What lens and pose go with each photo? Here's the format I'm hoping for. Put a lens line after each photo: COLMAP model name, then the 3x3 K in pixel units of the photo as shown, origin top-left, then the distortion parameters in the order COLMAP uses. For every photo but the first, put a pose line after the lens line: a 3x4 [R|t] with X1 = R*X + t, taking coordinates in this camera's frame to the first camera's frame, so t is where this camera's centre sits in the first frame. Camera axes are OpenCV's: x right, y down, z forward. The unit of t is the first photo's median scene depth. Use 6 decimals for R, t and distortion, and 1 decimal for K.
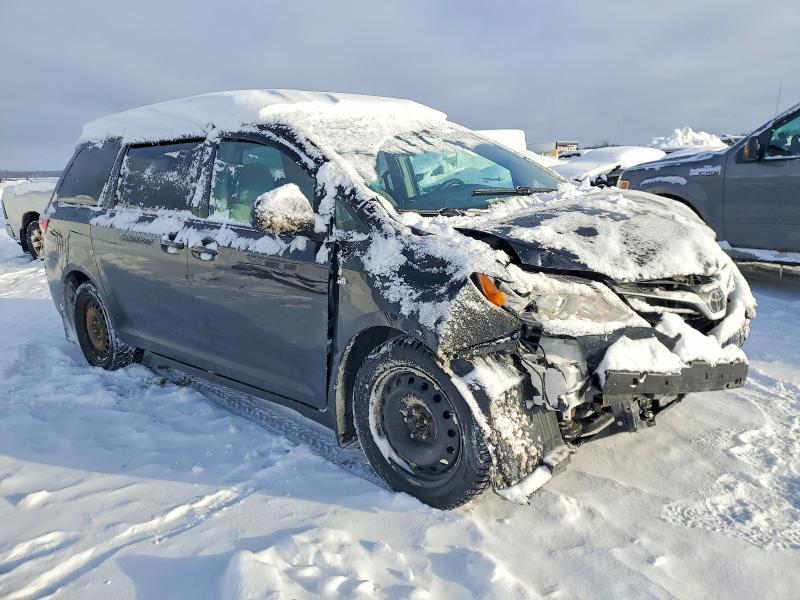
lens RADIAL K [[631.7, 0, 400.0], [0, 631.7, 300.0], [0, 0, 1]] dist [-0.003721, -0.034058]
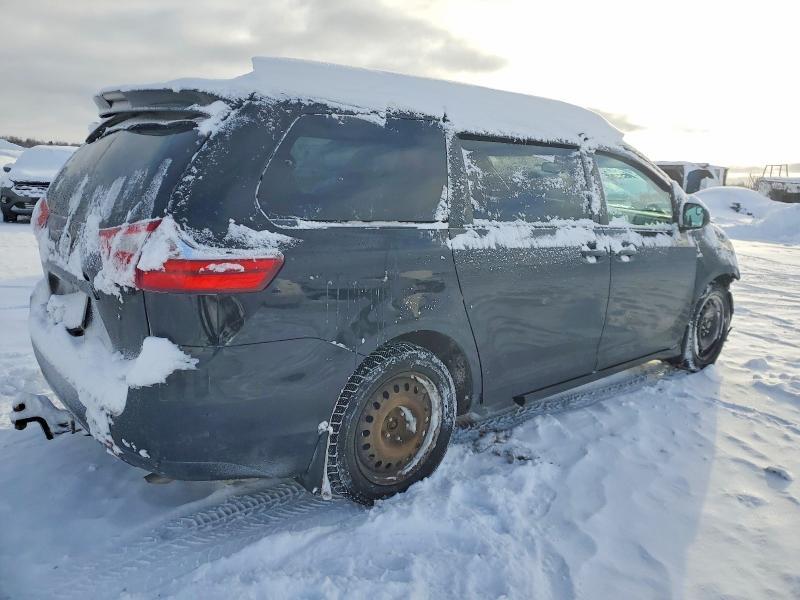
lens RADIAL K [[631.7, 0, 400.0], [0, 631.7, 300.0], [0, 0, 1]] dist [-0.003721, -0.034058]
pose [[0.129257, -0.160257, 0.978576, -1.167836], [0.161633, 0.977061, 0.138659, -0.172819], [-0.978349, 0.140247, 0.152195, 0.987492]]
